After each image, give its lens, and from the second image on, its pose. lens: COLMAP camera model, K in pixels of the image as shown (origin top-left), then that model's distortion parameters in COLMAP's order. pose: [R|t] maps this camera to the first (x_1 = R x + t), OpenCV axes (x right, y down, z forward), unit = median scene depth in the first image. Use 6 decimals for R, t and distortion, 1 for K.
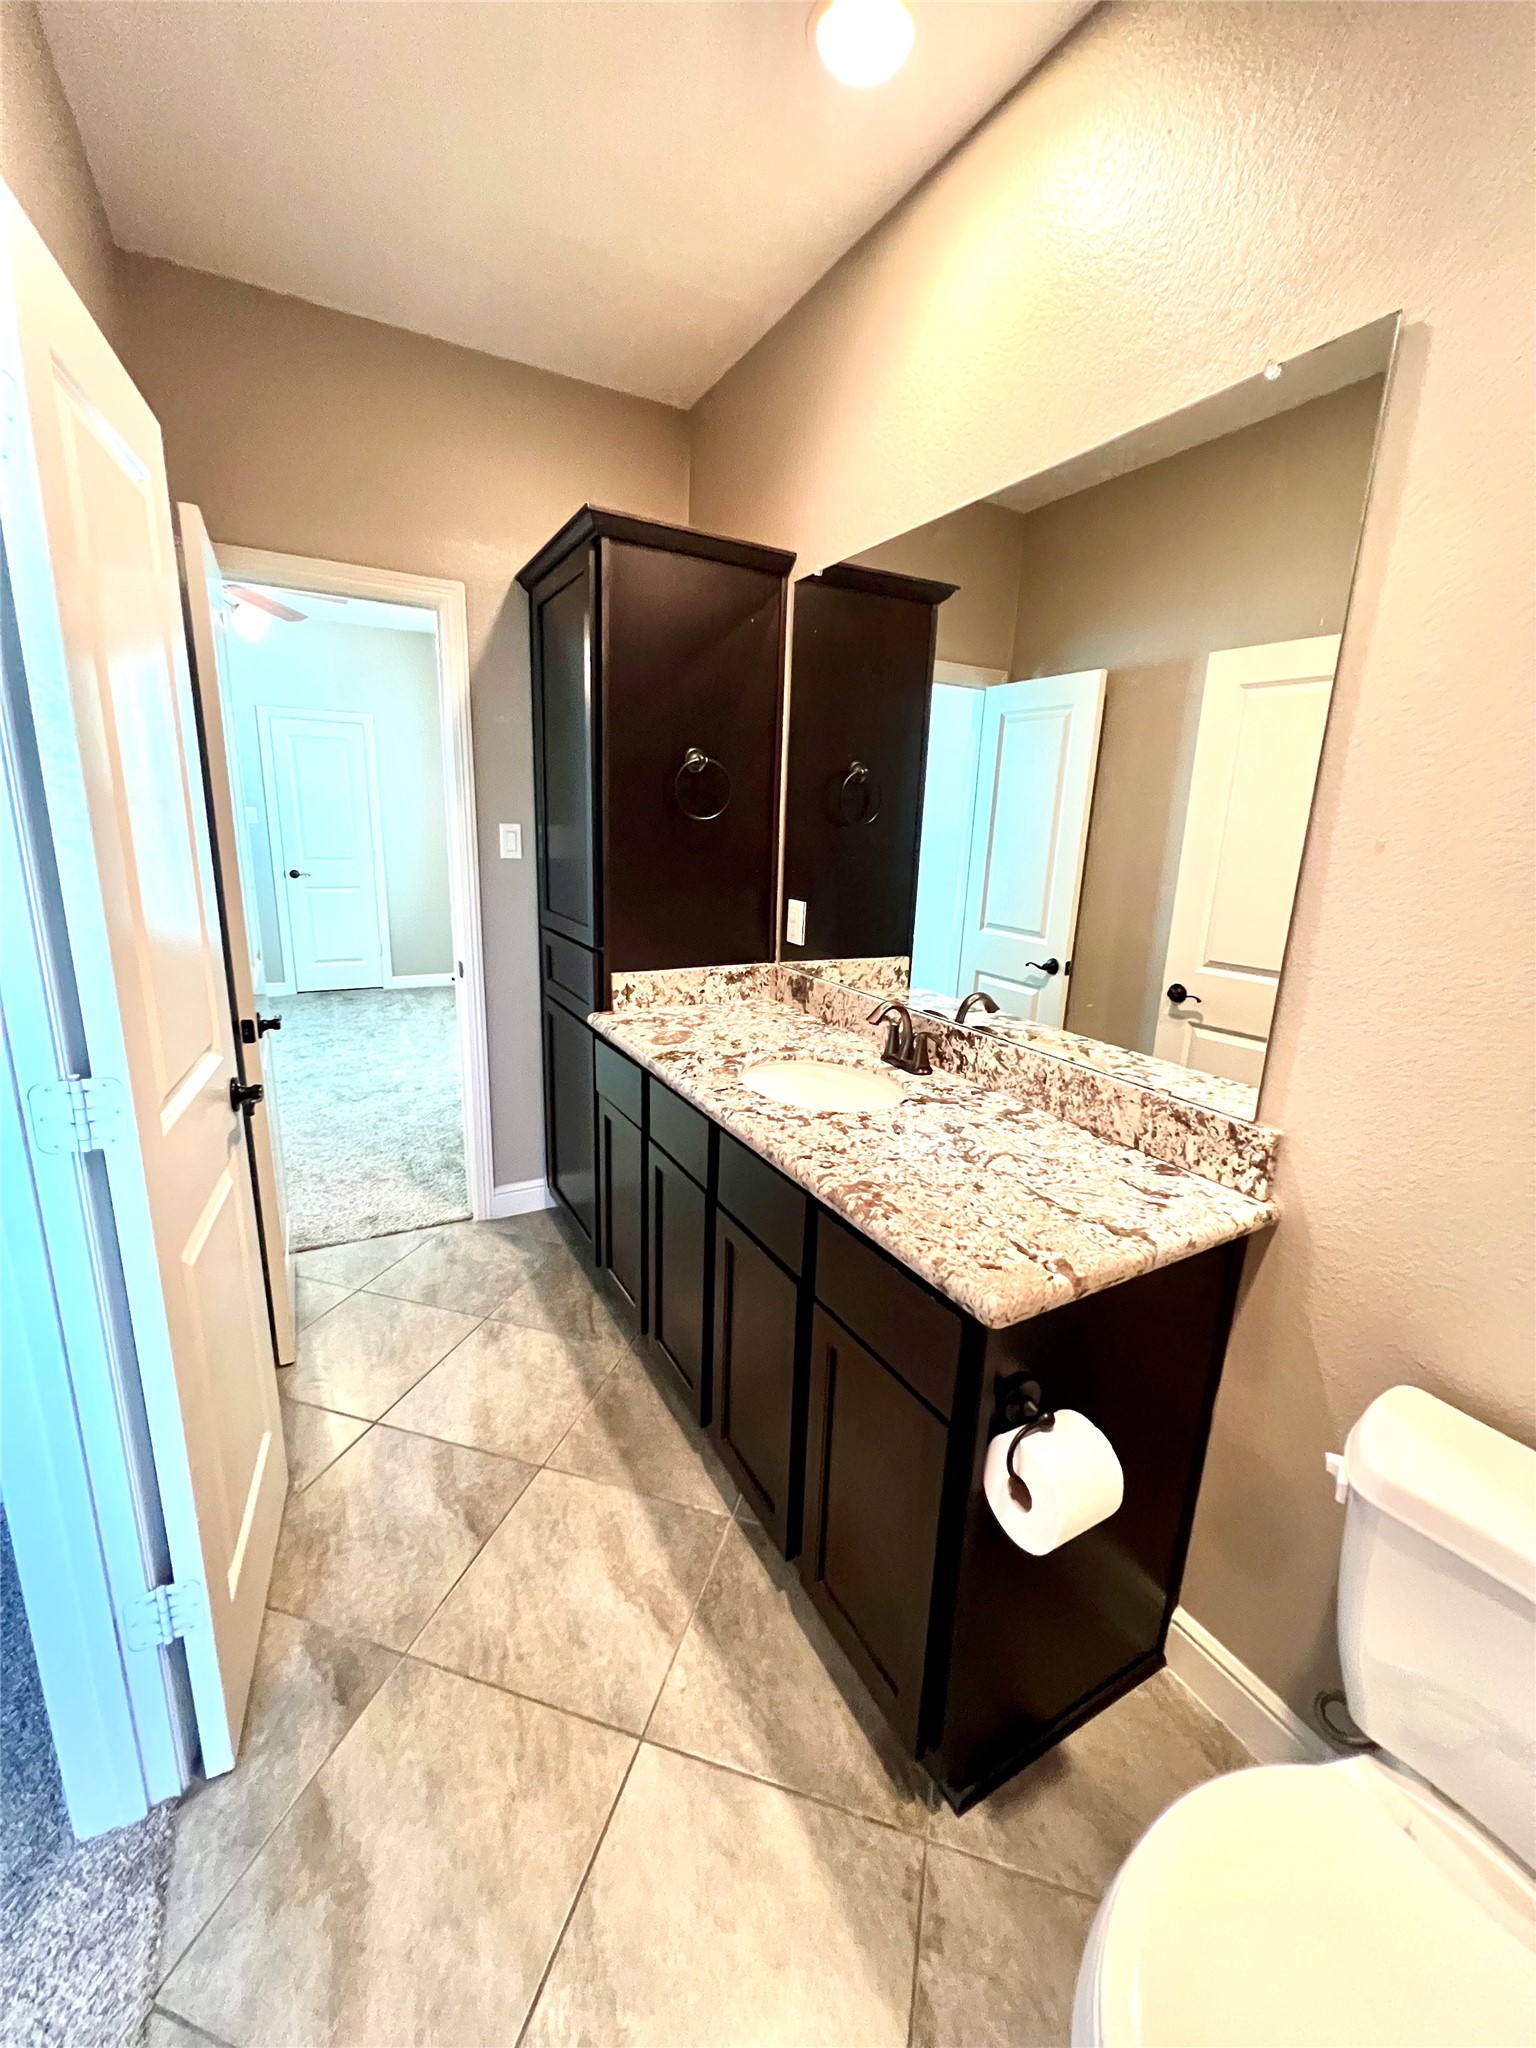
lens RADIAL K [[819.5, 0, 767.4], [0, 819.5, 1016.2], [0, 0, 1]] dist [-0.003087, 0.001350]
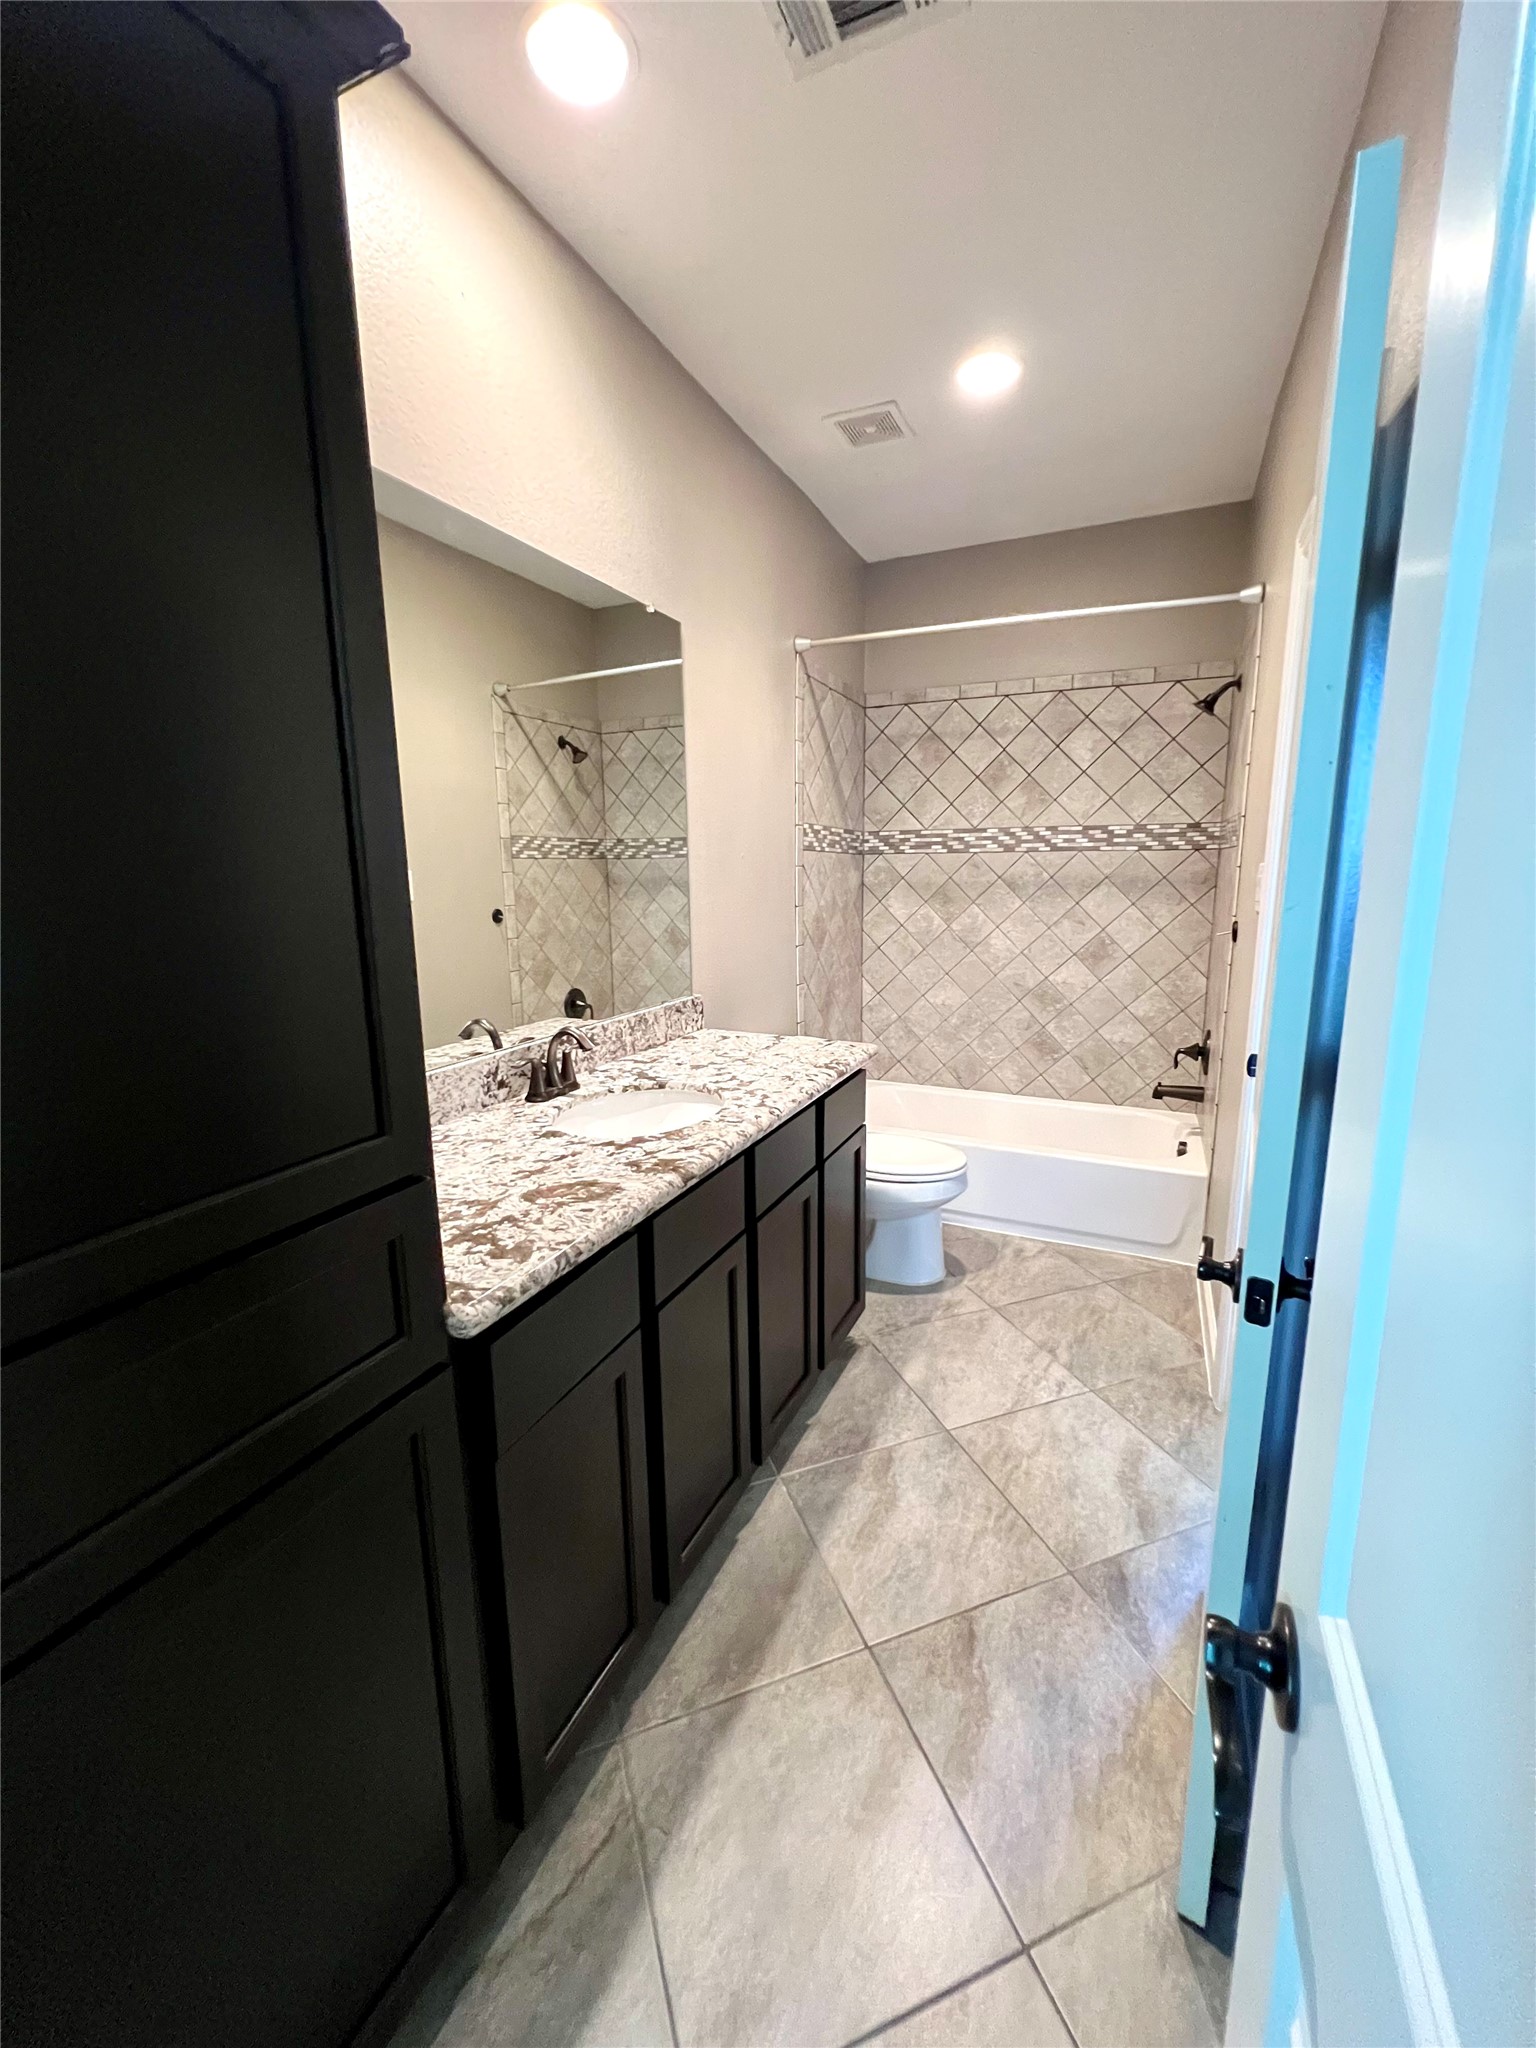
lens RADIAL K [[819.5, 0, 769.5], [0, 819.5, 1021.7], [0, 0, 1]] dist [-0.003087, 0.001350]
pose [[-0.591910, -0.177604, 0.786193, -0.837575], [0.177716, 0.922656, 0.342231, -0.350035], [-0.786167, 0.342289, -0.514567, 1.446181]]
